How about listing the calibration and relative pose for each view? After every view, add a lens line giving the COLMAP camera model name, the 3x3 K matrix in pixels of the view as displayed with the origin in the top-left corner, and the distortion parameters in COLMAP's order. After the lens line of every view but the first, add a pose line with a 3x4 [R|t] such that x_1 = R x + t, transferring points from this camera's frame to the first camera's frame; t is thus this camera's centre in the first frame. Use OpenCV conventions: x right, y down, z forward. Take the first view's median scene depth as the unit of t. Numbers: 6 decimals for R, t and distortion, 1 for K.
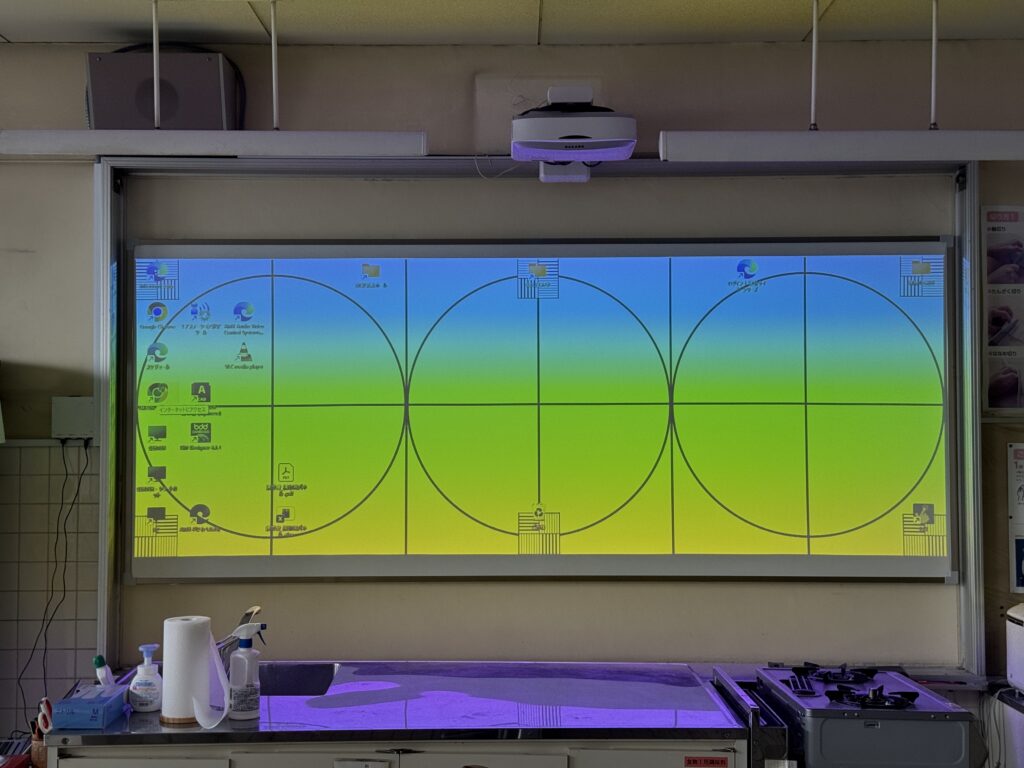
lens RADIAL K [[1427.3, 0, 512.0], [0, 1427.3, 384.0], [0, 0, 1]] dist [0.190998, -0.005321]
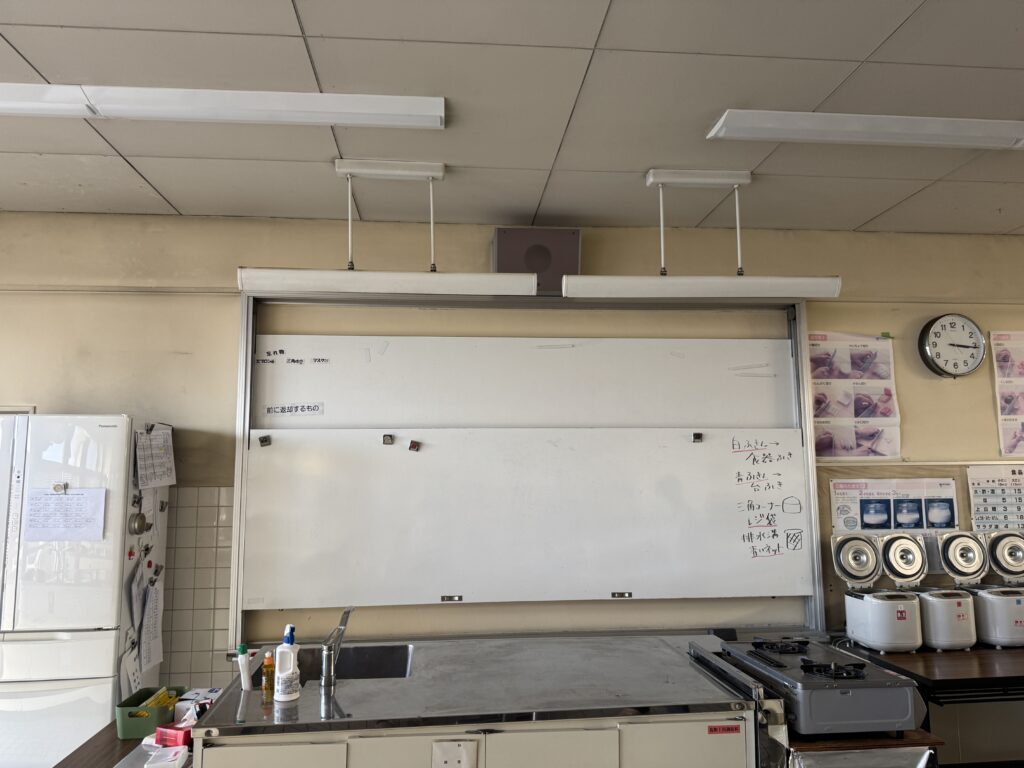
lens RADIAL K [[729.4, 0, 512.0], [0, 729.4, 384.0], [0, 0, 1]] dist [-0.000977, -0.001665]
pose [[0.994638, 0.010024, 0.102928, -0.108042], [-0.000136, 0.995418, -0.095621, 0.017808], [-0.103415, 0.095095, 0.990082, 0.318191]]
